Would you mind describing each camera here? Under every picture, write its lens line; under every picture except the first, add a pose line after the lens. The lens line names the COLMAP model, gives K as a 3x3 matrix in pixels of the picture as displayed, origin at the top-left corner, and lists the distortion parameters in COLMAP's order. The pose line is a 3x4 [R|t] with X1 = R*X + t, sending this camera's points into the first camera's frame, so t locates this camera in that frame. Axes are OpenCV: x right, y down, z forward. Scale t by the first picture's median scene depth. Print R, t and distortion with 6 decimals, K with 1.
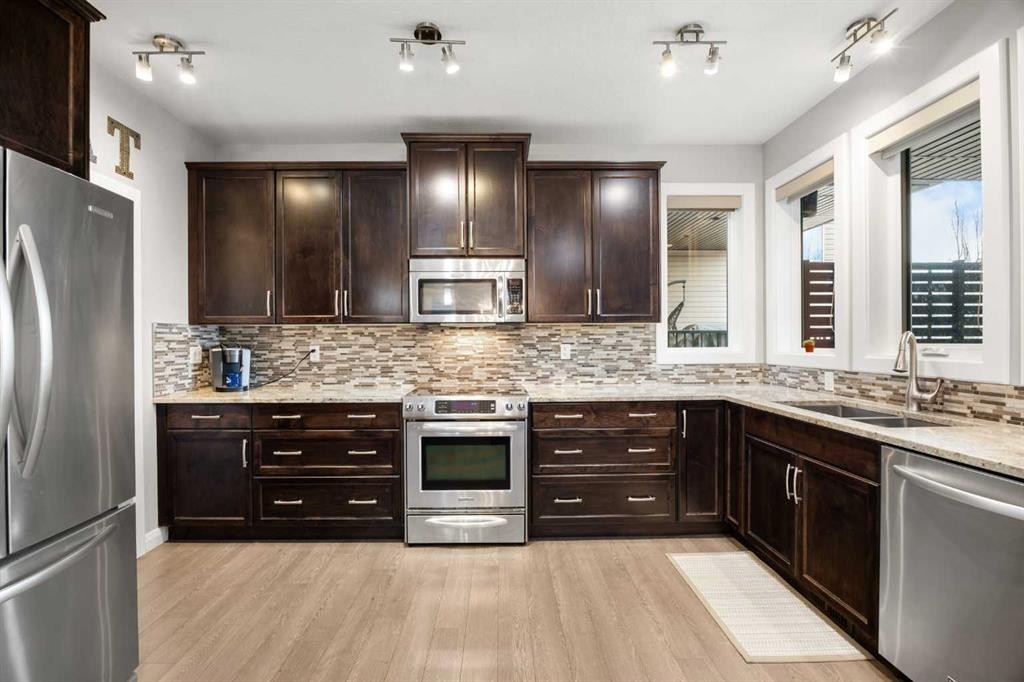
lens RADIAL K [[443.6, 0, 505.3], [0, 443.6, 344.5], [0, 0, 1]] dist [-0.021507, 0.000444]
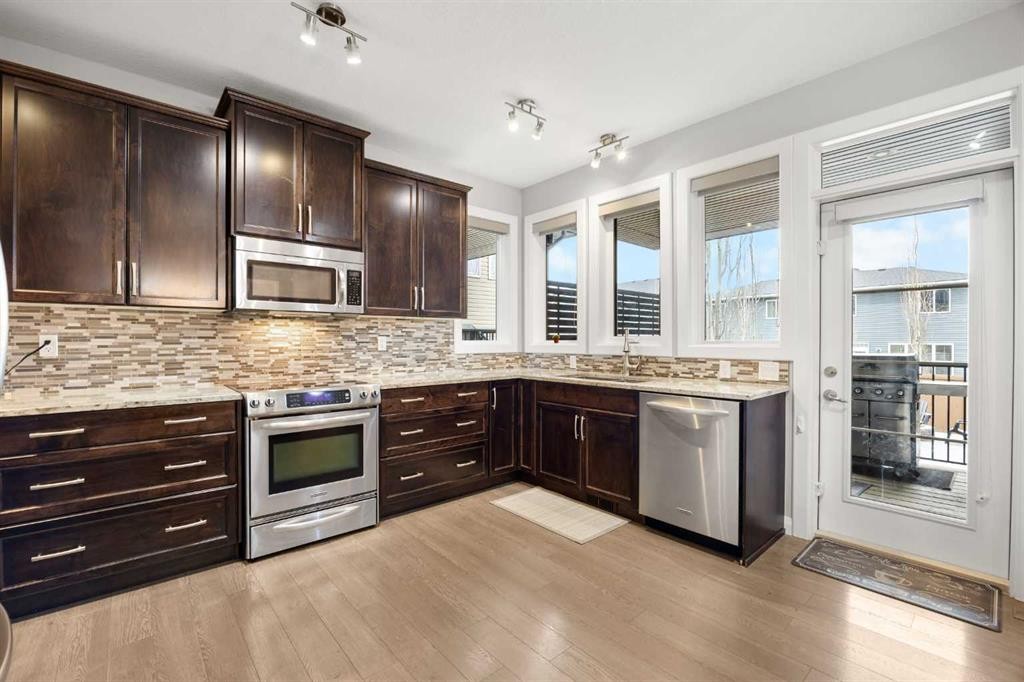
lens RADIAL K [[443.6, 0, 510.6], [0, 443.6, 341.5], [0, 0, 1]] dist [-0.021507, 0.000444]
pose [[0.759095, 0.002536, 0.650975, -0.390275], [0.002234, 0.999976, -0.006501, 0.023390], [-0.650976, 0.006389, 0.759072, -0.001551]]
